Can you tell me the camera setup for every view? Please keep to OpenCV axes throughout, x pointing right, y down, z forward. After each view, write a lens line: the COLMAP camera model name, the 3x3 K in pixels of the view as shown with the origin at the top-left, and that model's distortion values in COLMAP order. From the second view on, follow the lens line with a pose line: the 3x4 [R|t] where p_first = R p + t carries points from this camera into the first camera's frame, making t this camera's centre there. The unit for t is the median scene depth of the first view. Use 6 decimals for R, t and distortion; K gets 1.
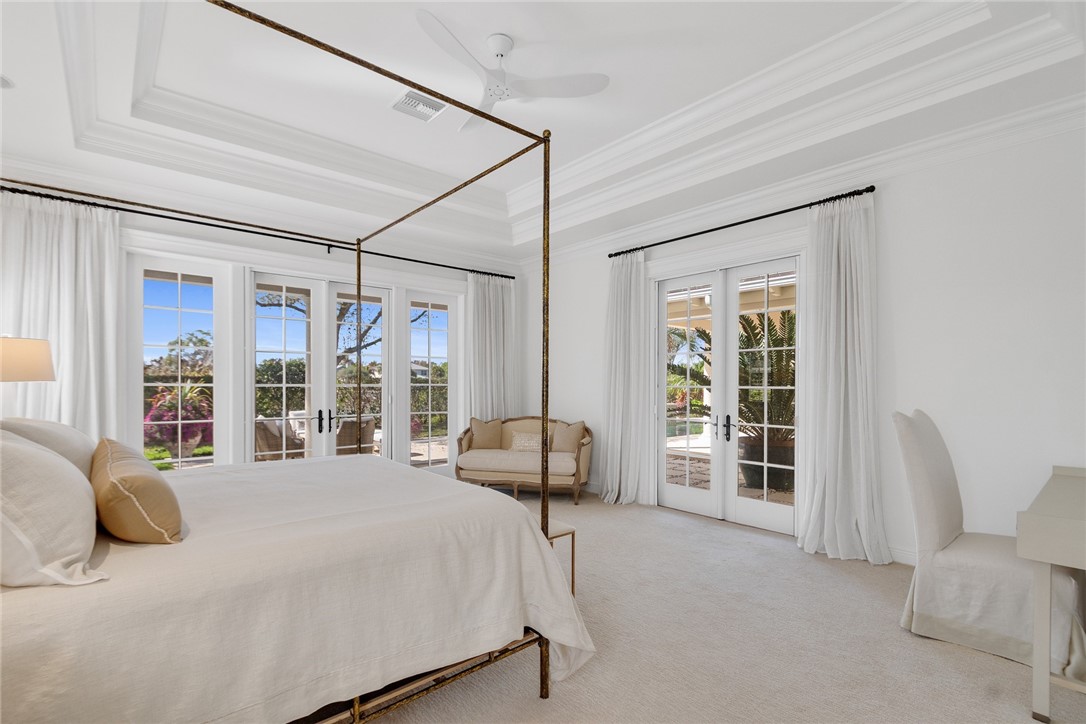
lens RADIAL K [[489.3, 0, 543.5], [0, 489.3, 386.0], [0, 0, 1]] dist [-0.001687, -0.000224]
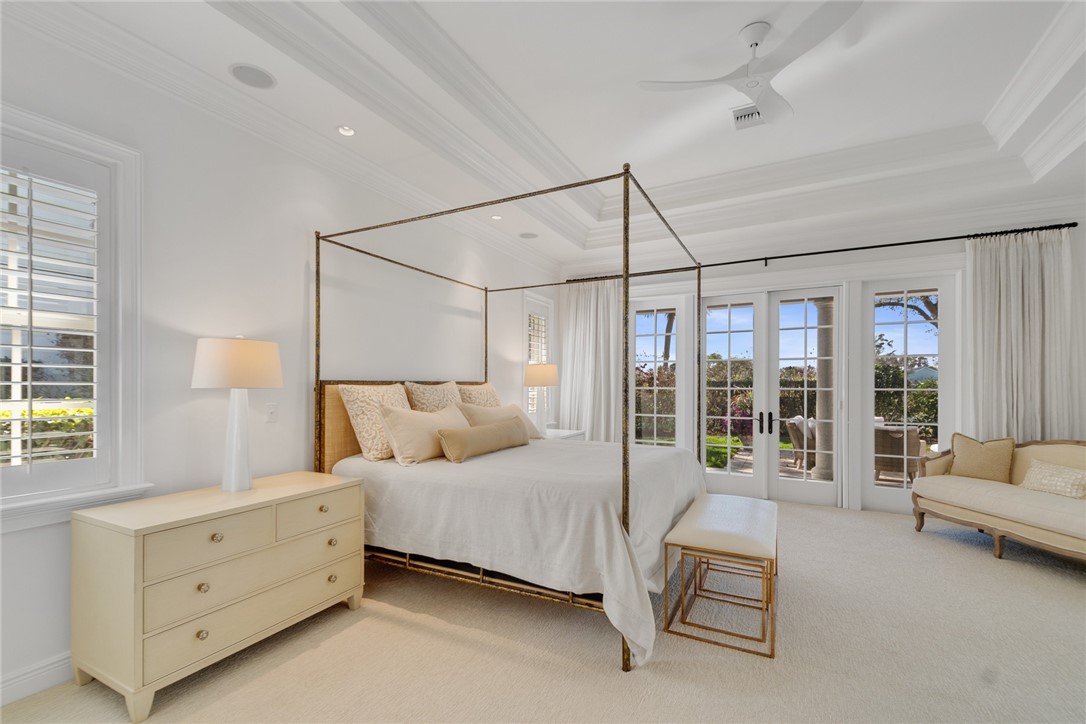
lens RADIAL K [[484.5, 0, 541.6], [0, 484.5, 384.3], [0, 0, 1]] dist [0.001609, 0.000222]
pose [[0.368169, -0.005068, -0.929745, 0.361798], [-0.005105, 0.999959, -0.007472, -0.002566], [0.929745, 0.007497, 0.368128, 0.153249]]
